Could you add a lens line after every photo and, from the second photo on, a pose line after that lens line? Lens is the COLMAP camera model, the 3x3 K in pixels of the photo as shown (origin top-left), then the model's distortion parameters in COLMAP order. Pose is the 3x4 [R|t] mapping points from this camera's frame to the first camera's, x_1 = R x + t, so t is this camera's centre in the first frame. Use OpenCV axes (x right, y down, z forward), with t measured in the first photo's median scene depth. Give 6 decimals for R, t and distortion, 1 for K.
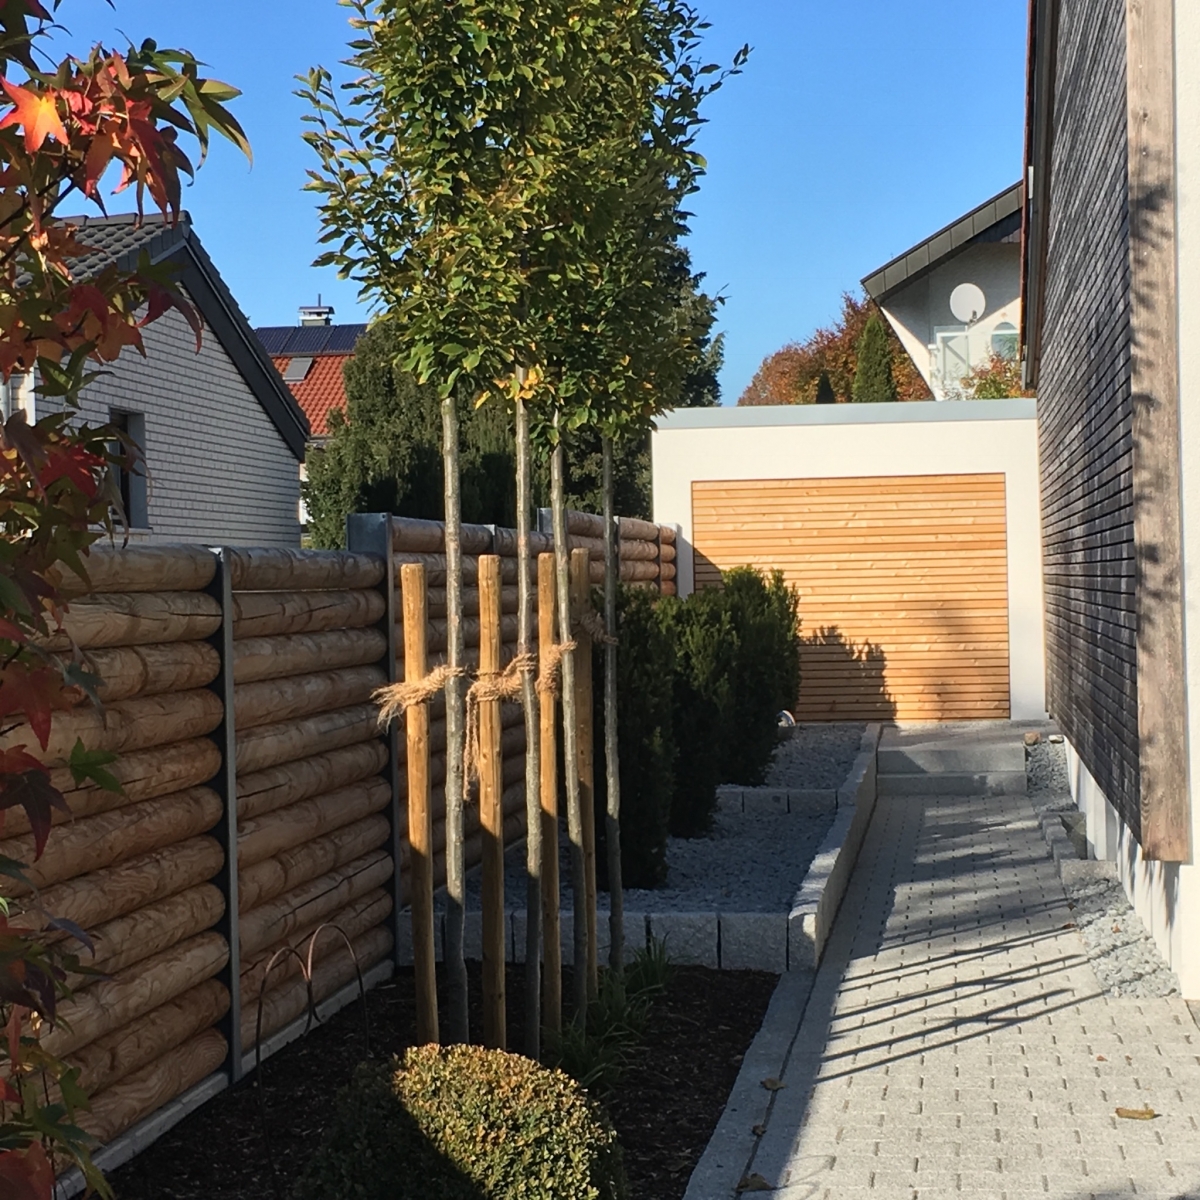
lens RADIAL K [[2894.8, 0, 603.0], [0, 2894.8, 598.9], [0, 0, 1]] dist [0.098898, 0.000000]
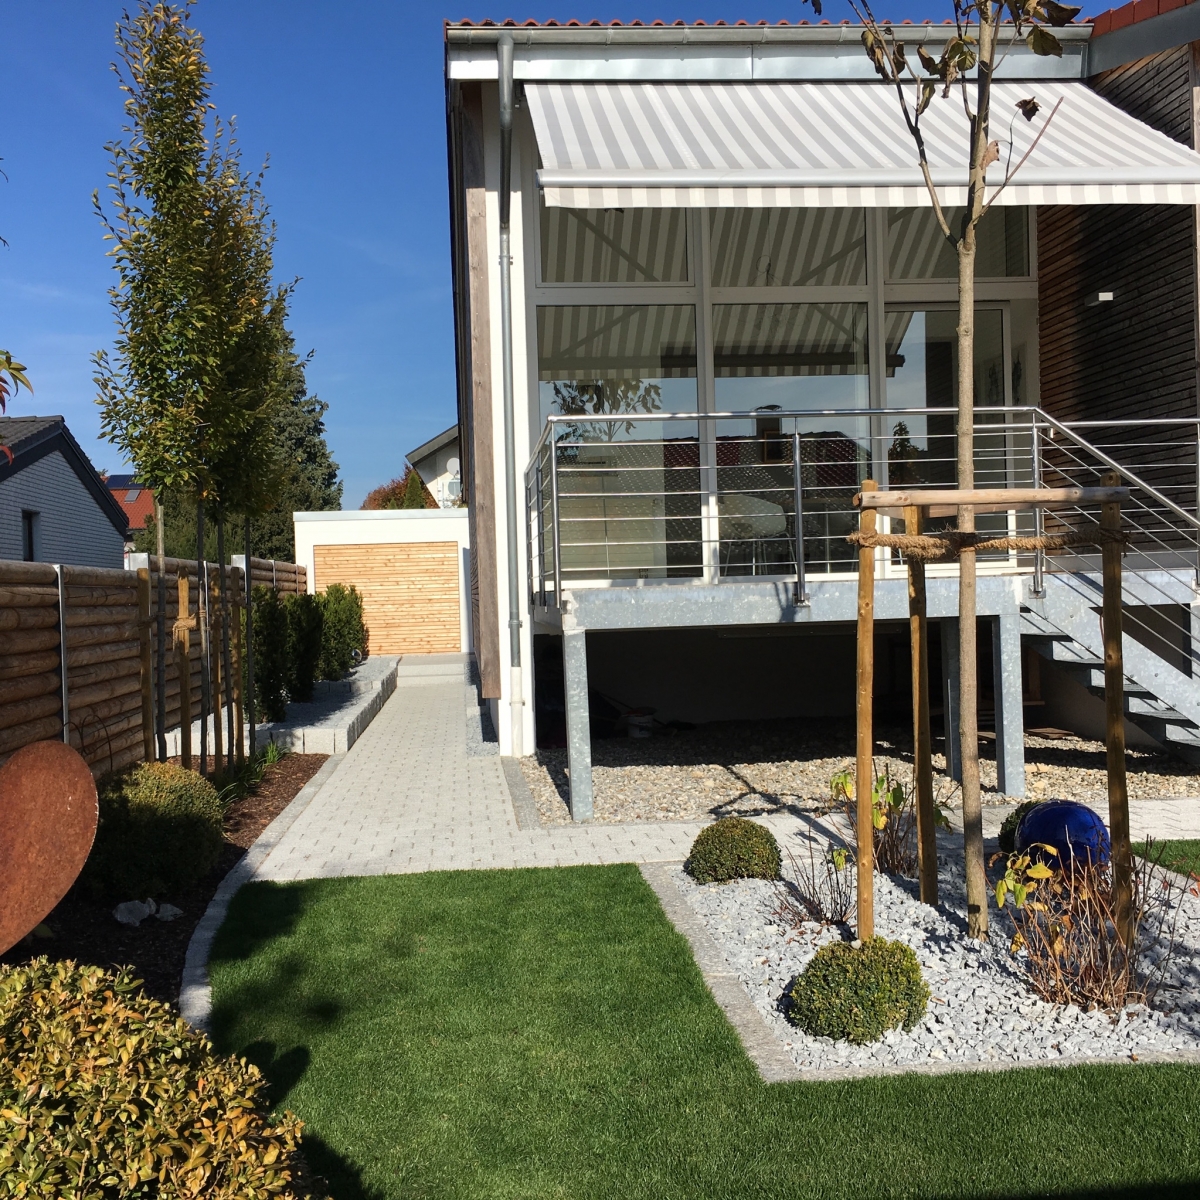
lens RADIAL K [[1362.5, 0, 606.4], [0, 1362.5, 591.1], [0, 0, 1]] dist [0.049360, 0.000000]
pose [[0.974323, -0.009312, 0.224960, 0.041262], [0.011840, 0.999881, -0.009892, 0.018350], [-0.224842, 0.012301, 0.974318, -0.117992]]
